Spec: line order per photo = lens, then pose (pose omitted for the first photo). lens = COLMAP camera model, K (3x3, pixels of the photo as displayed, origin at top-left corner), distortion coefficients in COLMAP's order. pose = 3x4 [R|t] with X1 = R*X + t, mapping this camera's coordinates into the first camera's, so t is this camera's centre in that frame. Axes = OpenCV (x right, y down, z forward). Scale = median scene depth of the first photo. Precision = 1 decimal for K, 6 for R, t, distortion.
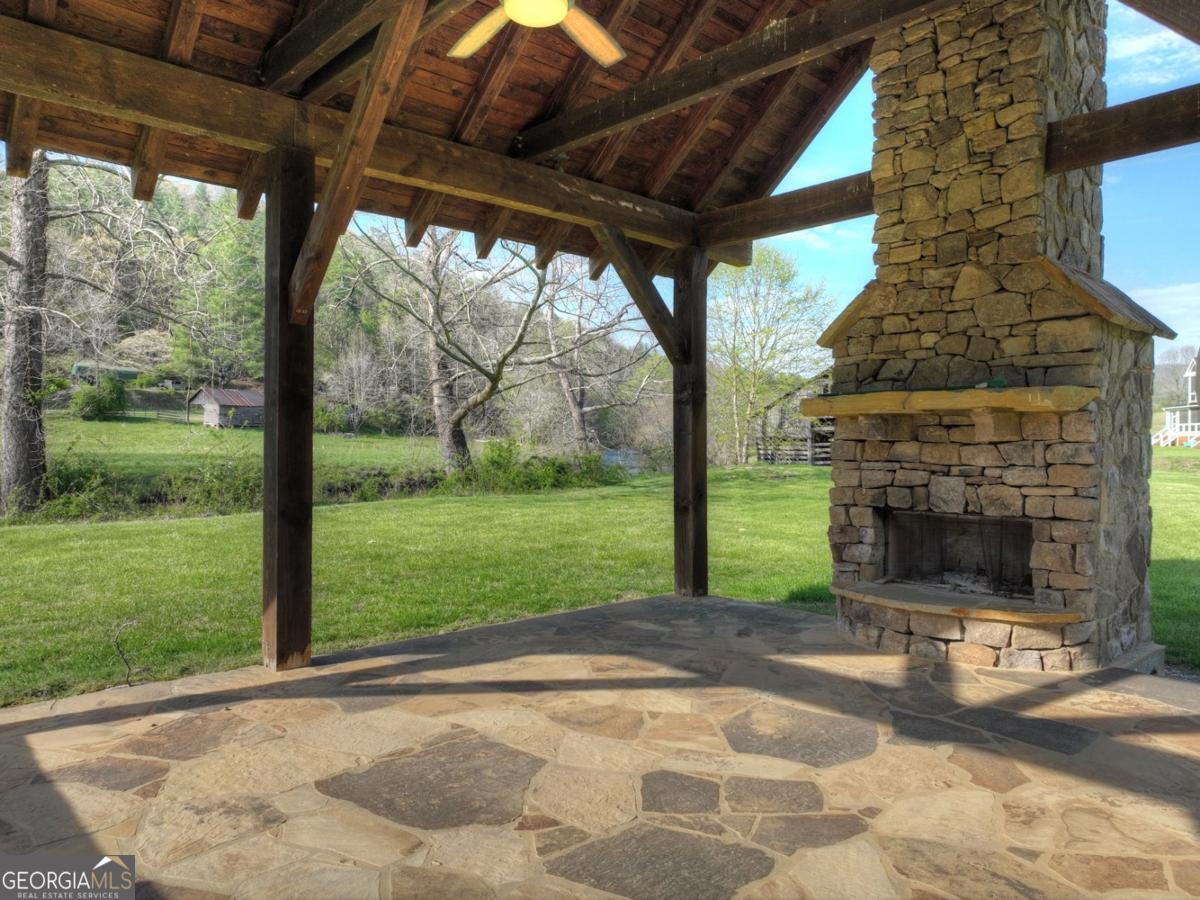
lens RADIAL K [[849.8, 0, 600.0], [0, 849.8, 450.0], [0, 0, 1]] dist [0.000409, -0.000642]
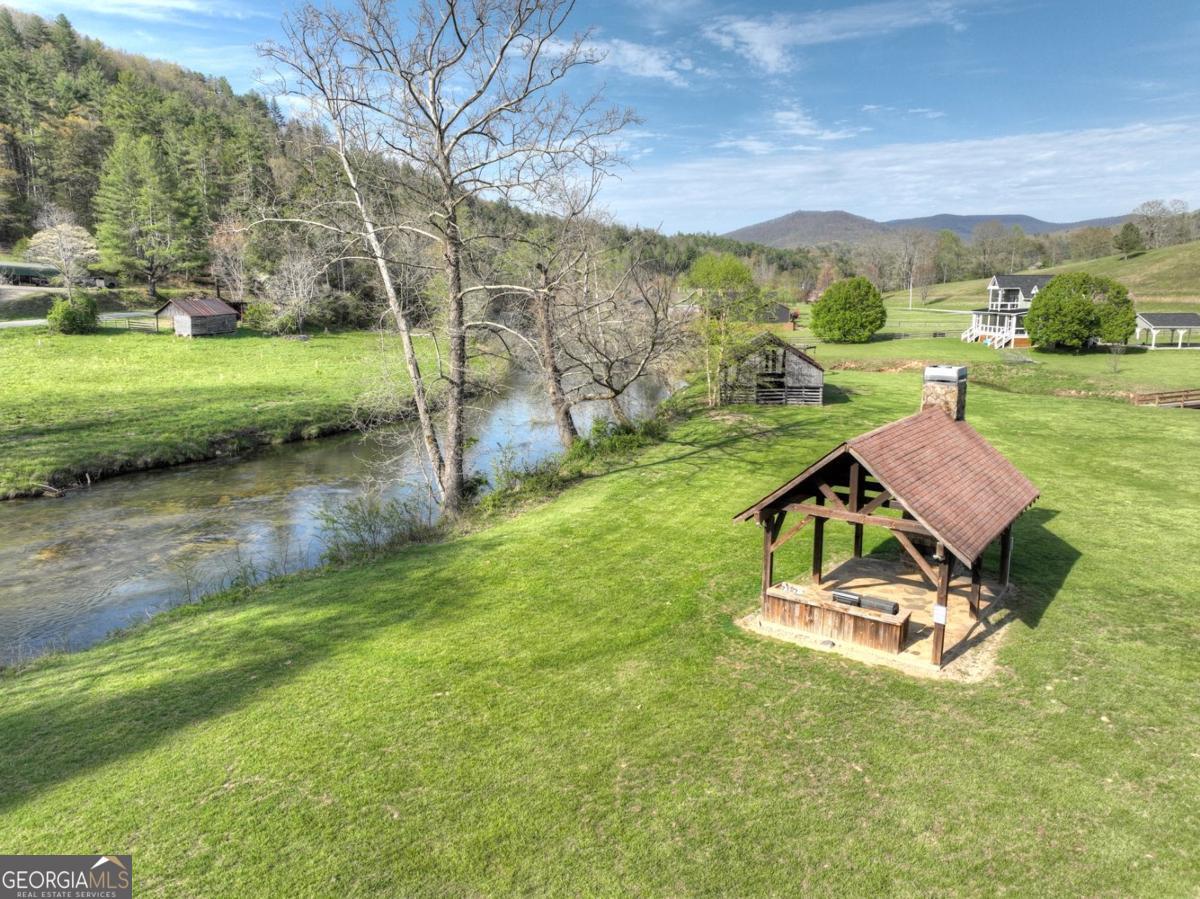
lens RADIAL K [[849.2, 0, 600.0], [0, 849.2, 449.5], [0, 0, 1]] dist [0.003687, 0.009105]
pose [[0.983543, -0.040073, 0.176175, -1.029349], [0.008041, 0.983836, 0.178893, -0.611253], [-0.180496, -0.174533, 0.967967, -1.491887]]
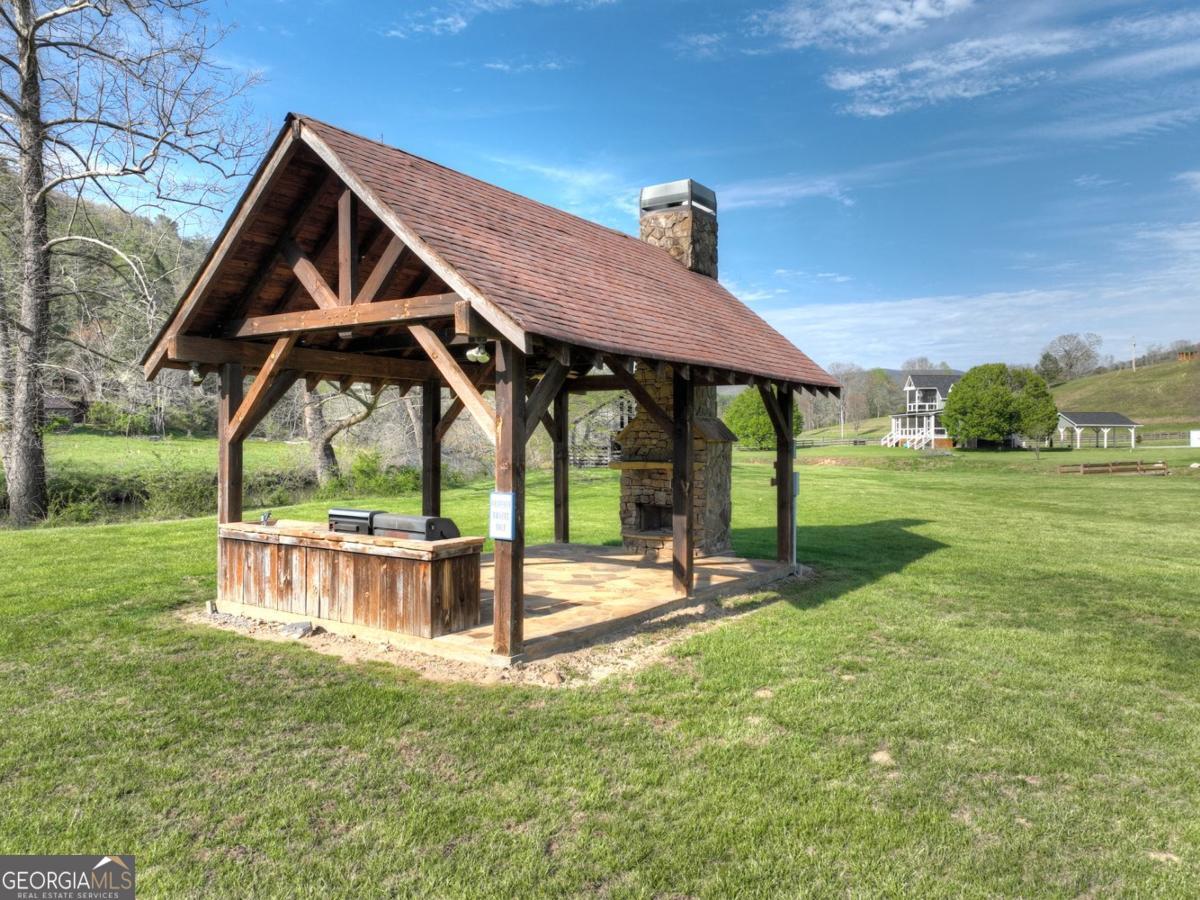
lens RADIAL K [[849.8, 0, 600.0], [0, 849.8, 450.0], [0, 0, 1]] dist [0.000409, -0.000642]
pose [[0.973174, -0.005109, 0.230013, -0.182818], [0.004299, 0.999983, 0.004022, -0.050596], [-0.230030, -0.002925, 0.973179, -0.718799]]
